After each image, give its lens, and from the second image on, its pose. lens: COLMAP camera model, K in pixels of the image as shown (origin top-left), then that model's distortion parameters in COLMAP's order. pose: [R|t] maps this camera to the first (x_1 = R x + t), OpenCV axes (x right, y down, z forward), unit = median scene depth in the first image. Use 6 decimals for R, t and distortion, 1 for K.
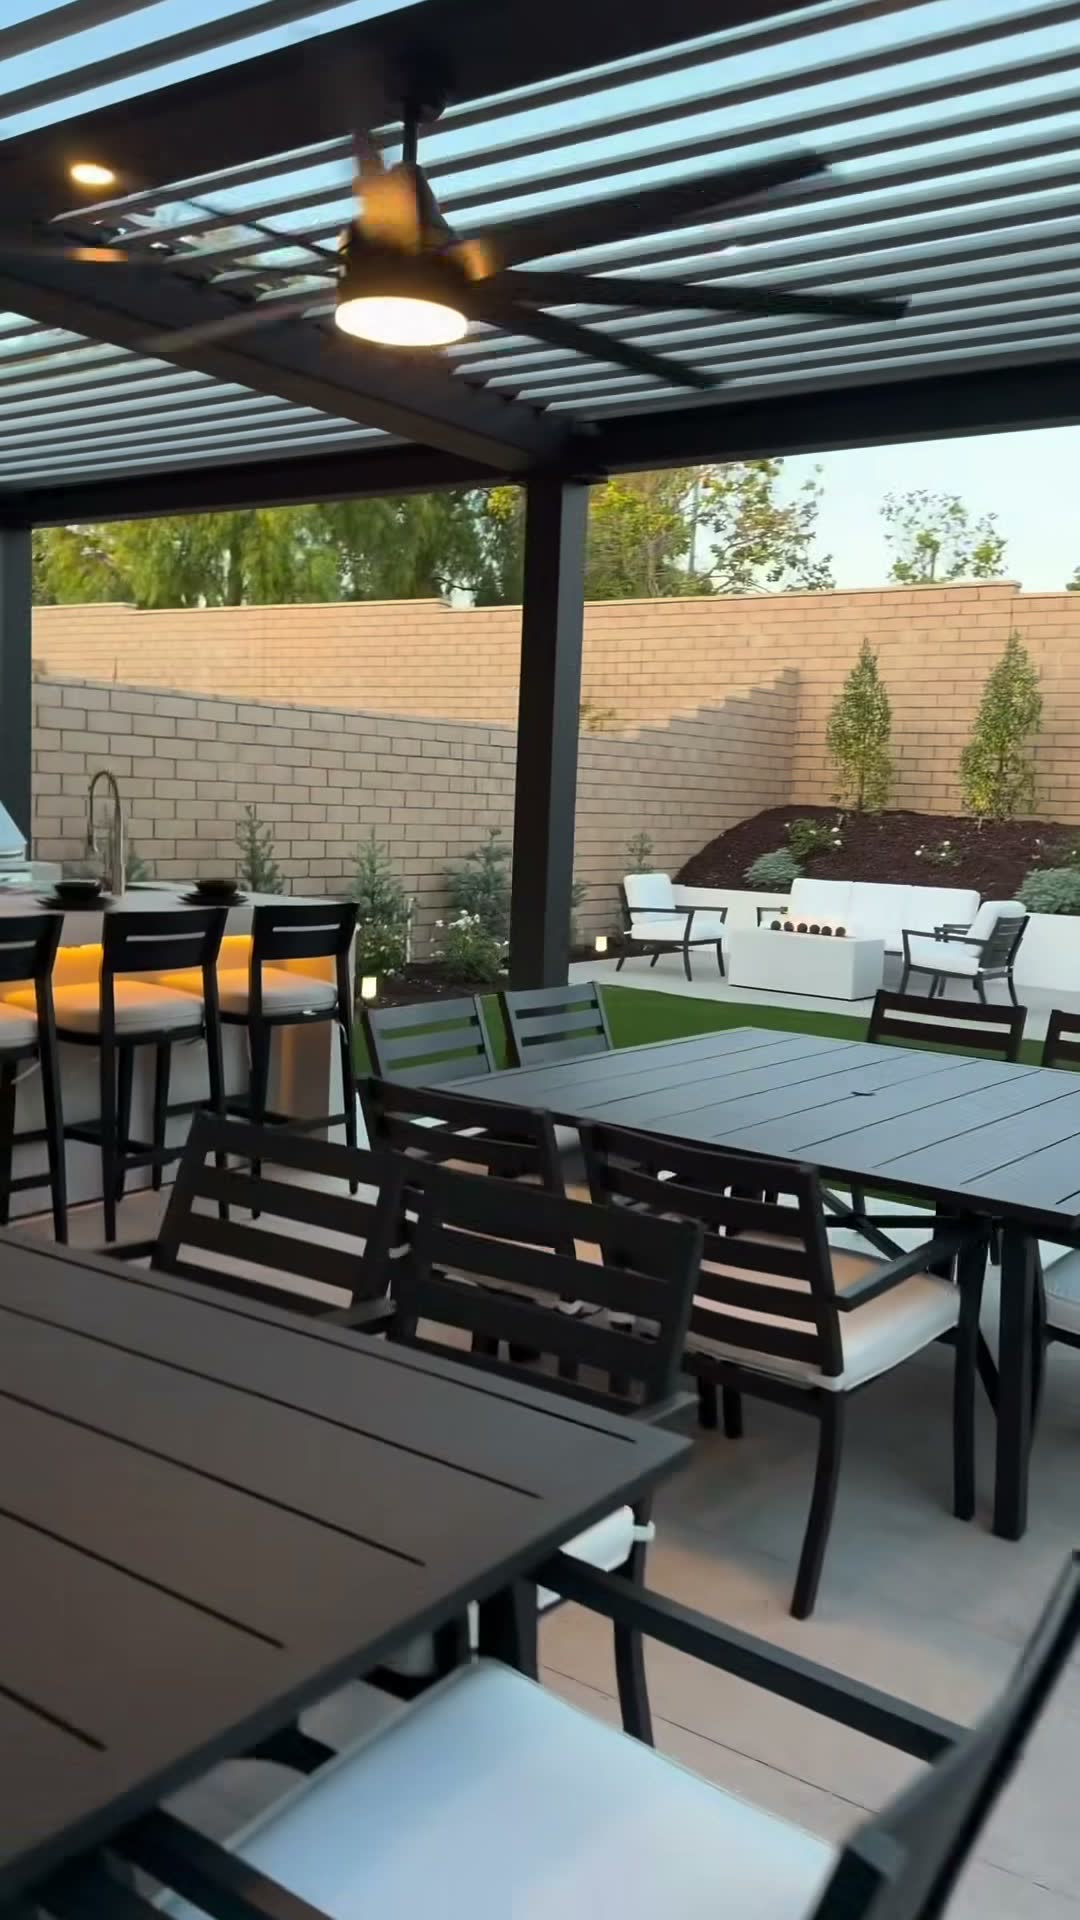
lens RADIAL K [[1552.4, 0, 540.0], [0, 1552.4, 960.0], [0, 0, 1]] dist [0.119487, -0.000224]
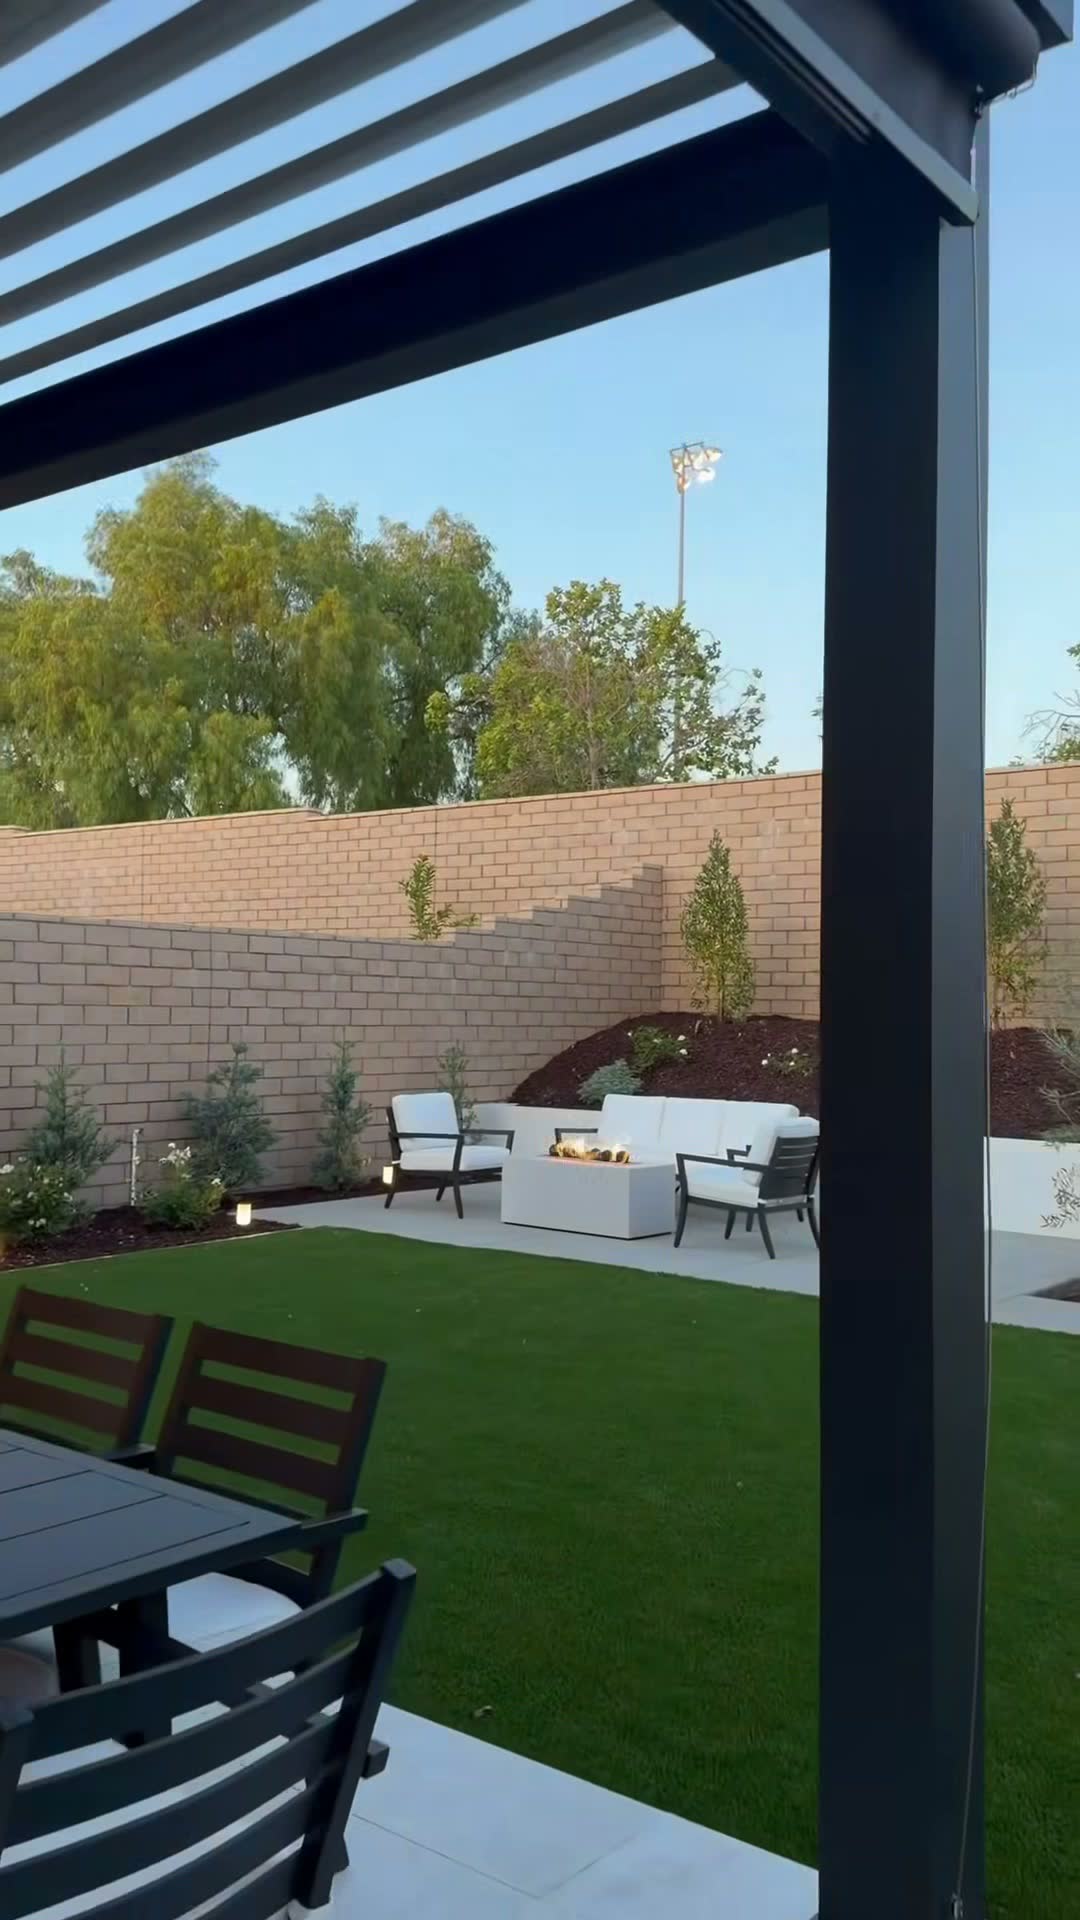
lens RADIAL K [[1569.9, 0, 520.7], [0, 1569.9, 922.7], [0, 0, 1]] dist [0.105308, 0.001069]
pose [[0.998764, -0.029226, -0.040205, 0.127701], [0.022310, 0.986404, -0.162820, -0.004012], [0.044417, 0.161722, 0.985836, 0.094136]]
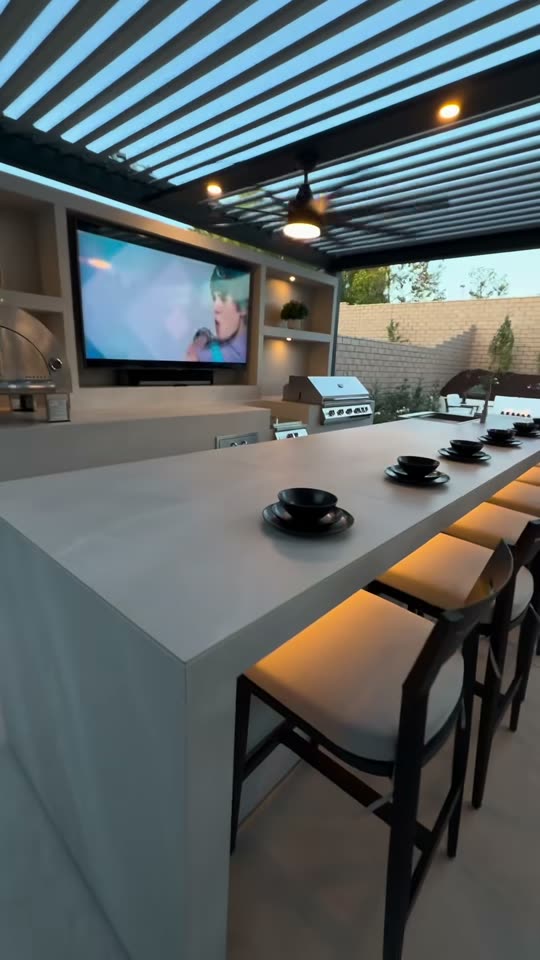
lens RADIAL K [[423.5, 0, 270.0], [0, 423.5, 480.0], [0, 0, 1]] dist [0.003196, 0.000265]
pose [[0.995196, 0.030268, -0.093112, -0.163006], [-0.014663, 0.986365, 0.163919, -0.016070], [0.096803, -0.161766, 0.982070, 0.093476]]
